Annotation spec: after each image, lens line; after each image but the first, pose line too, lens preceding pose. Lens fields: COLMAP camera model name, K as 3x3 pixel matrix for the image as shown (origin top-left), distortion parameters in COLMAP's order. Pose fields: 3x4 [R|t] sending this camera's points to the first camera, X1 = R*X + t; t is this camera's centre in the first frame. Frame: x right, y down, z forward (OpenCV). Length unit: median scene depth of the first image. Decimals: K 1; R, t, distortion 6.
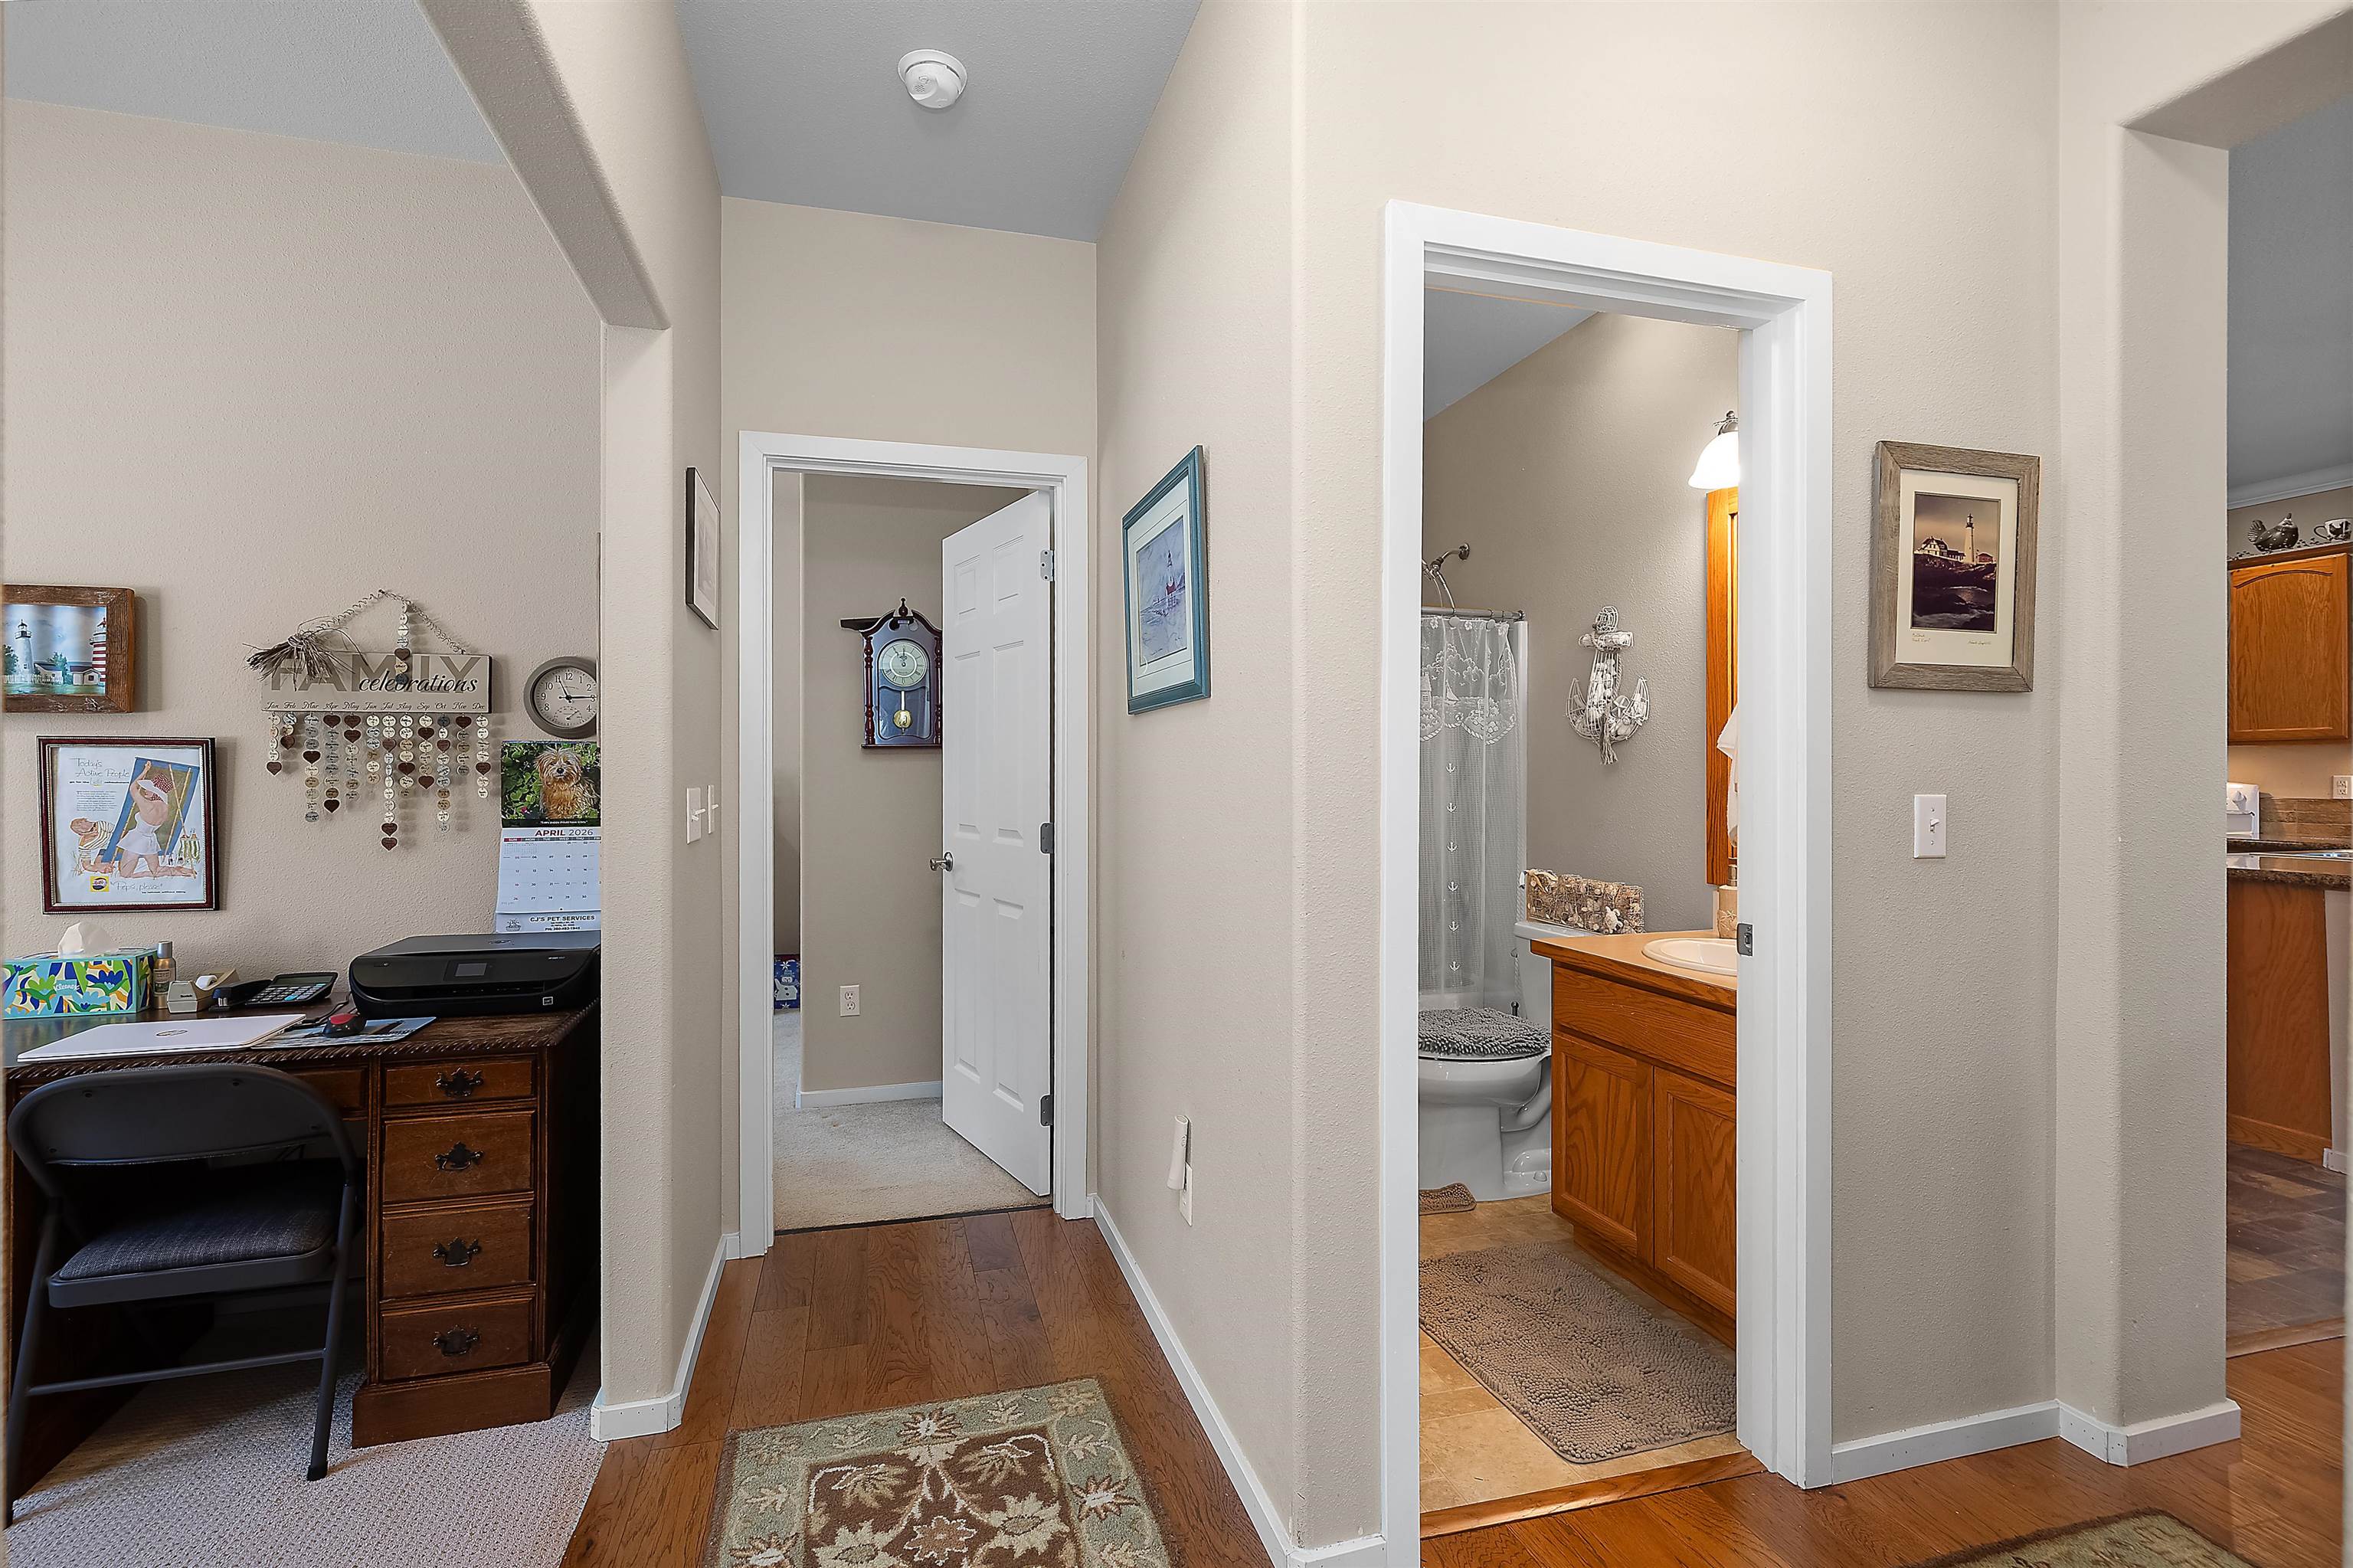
lens RADIAL K [[1041.0, 0, 1128.4], [0, 1041.0, 773.0], [0, 0, 1]] dist [0.003912, 0.000440]
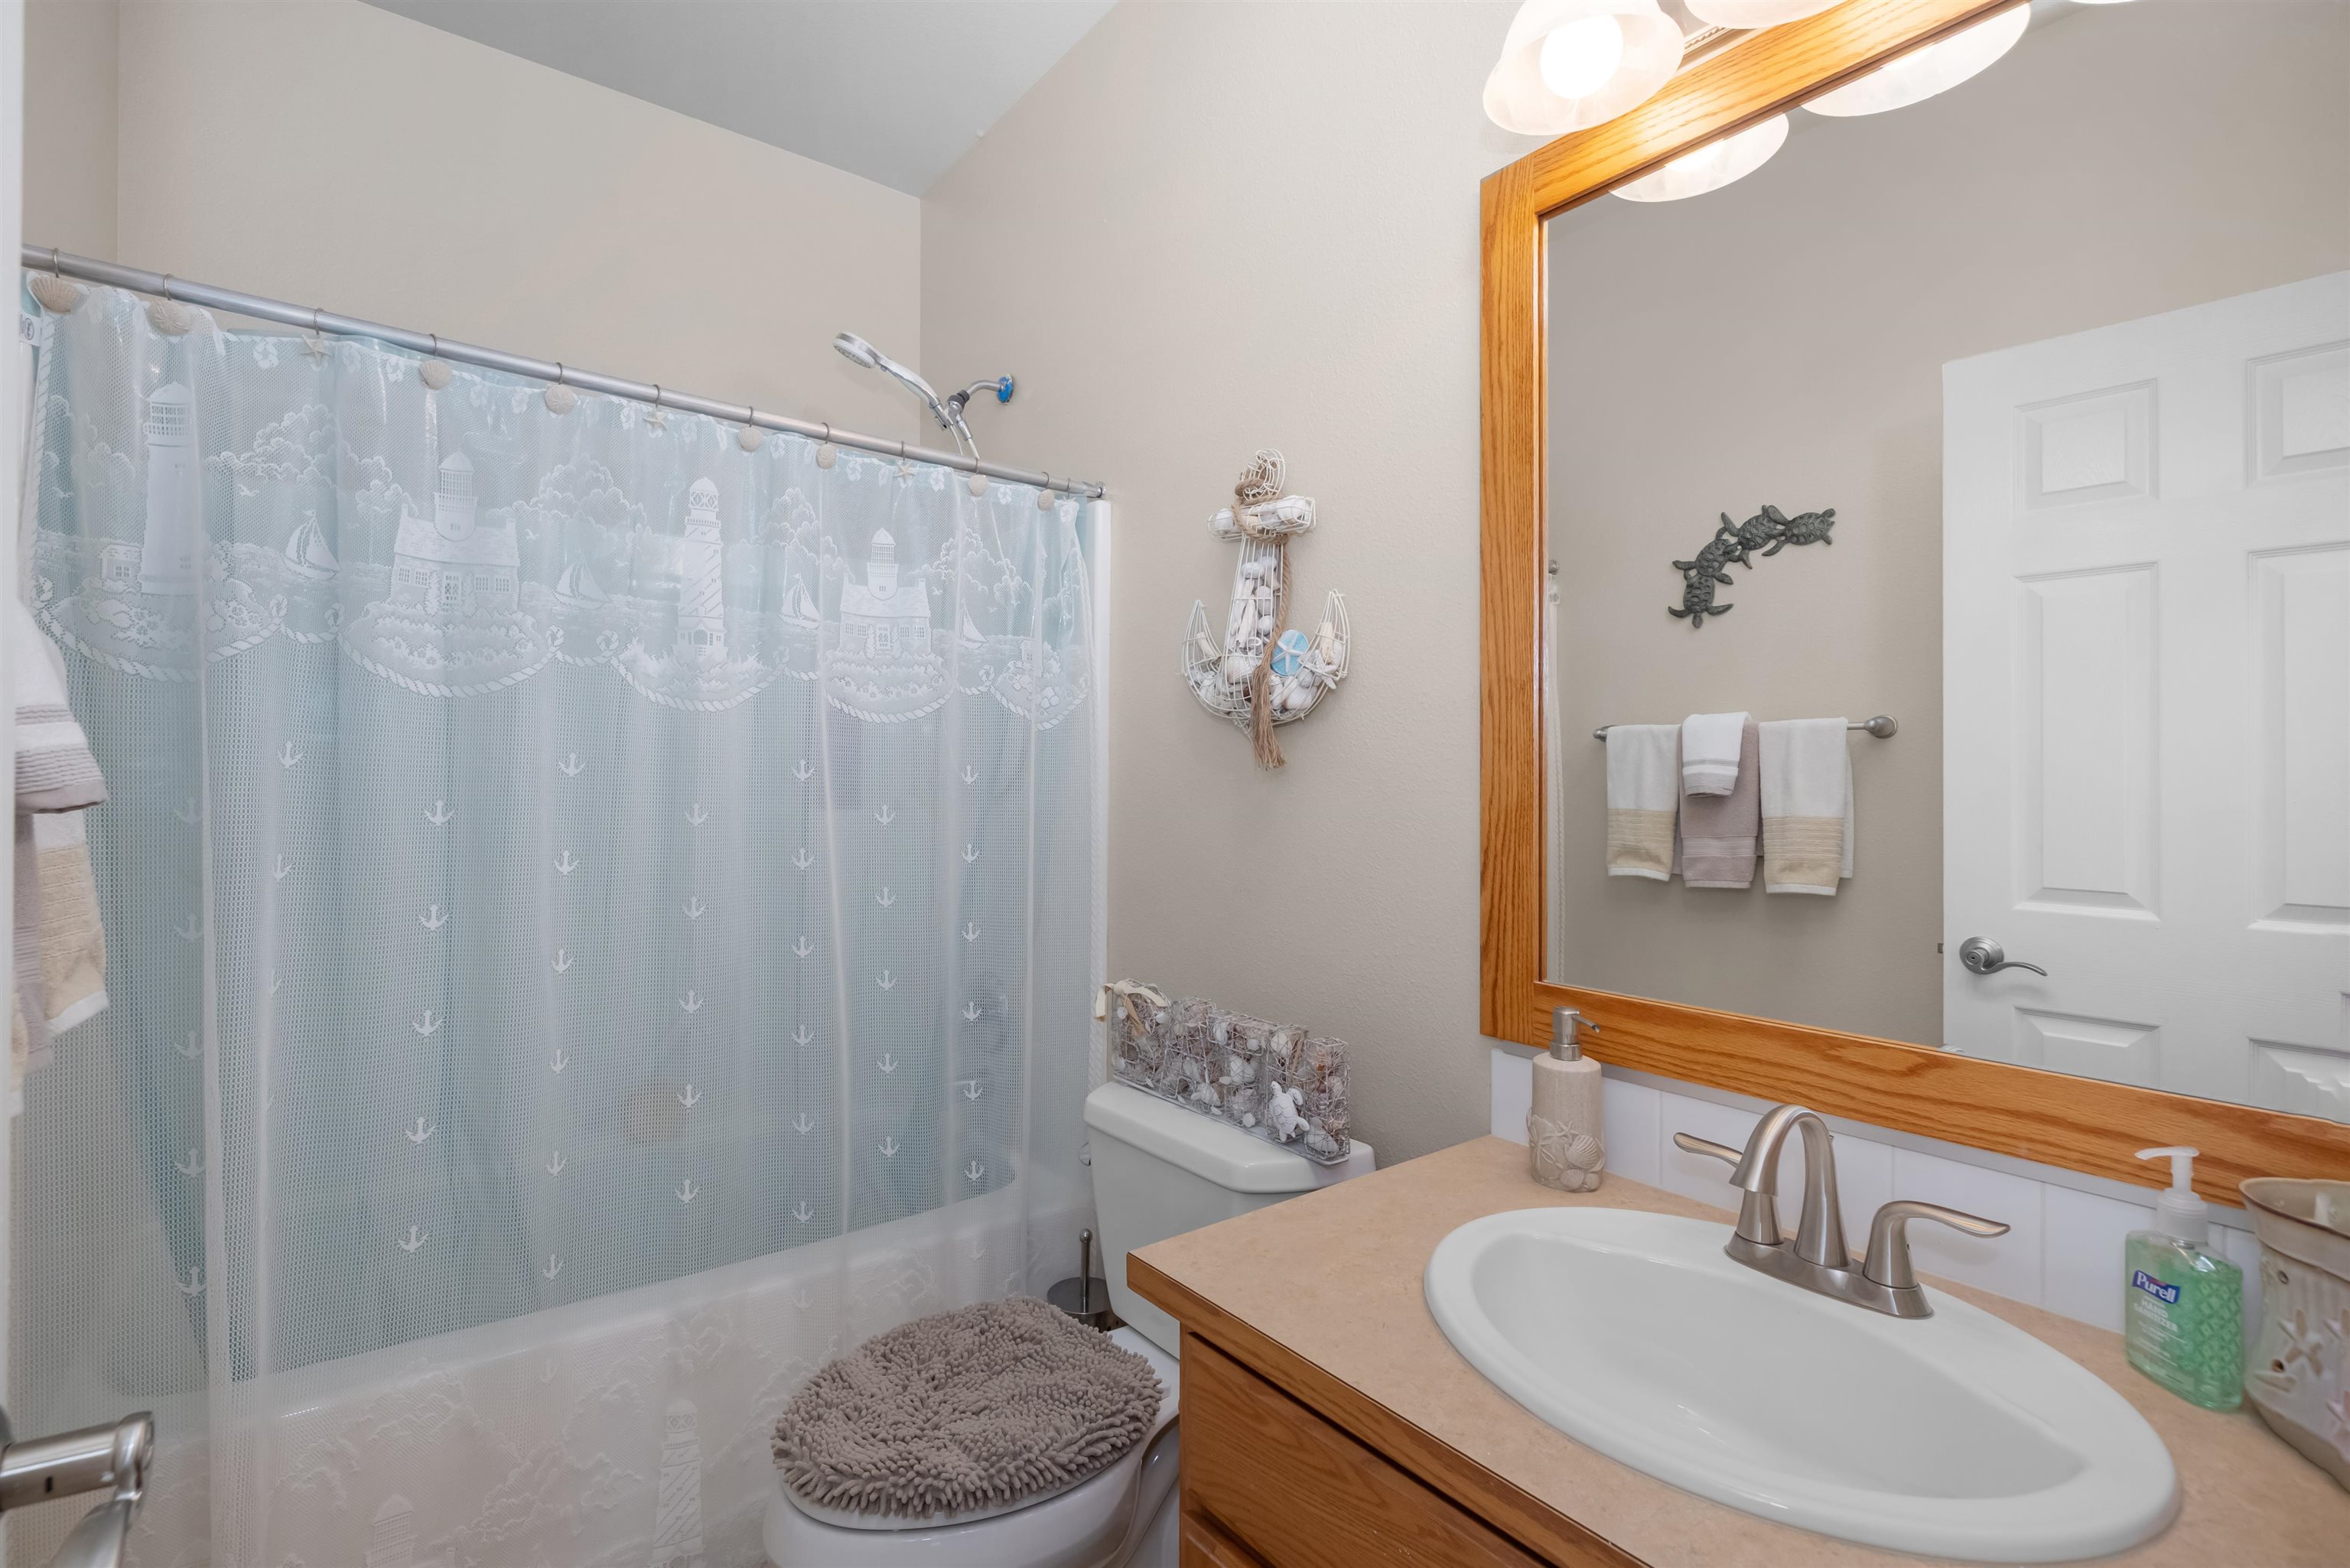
lens RADIAL K [[1124.1, 0, 1152.8], [0, 1124.1, 769.0], [0, 0, 1]] dist [-0.002879, 0.000289]
pose [[0.916510, 0.006015, 0.399966, 0.221445], [-0.005715, 0.999982, -0.001943, -0.007469], [-0.399970, -0.000505, 0.916528, 0.593311]]
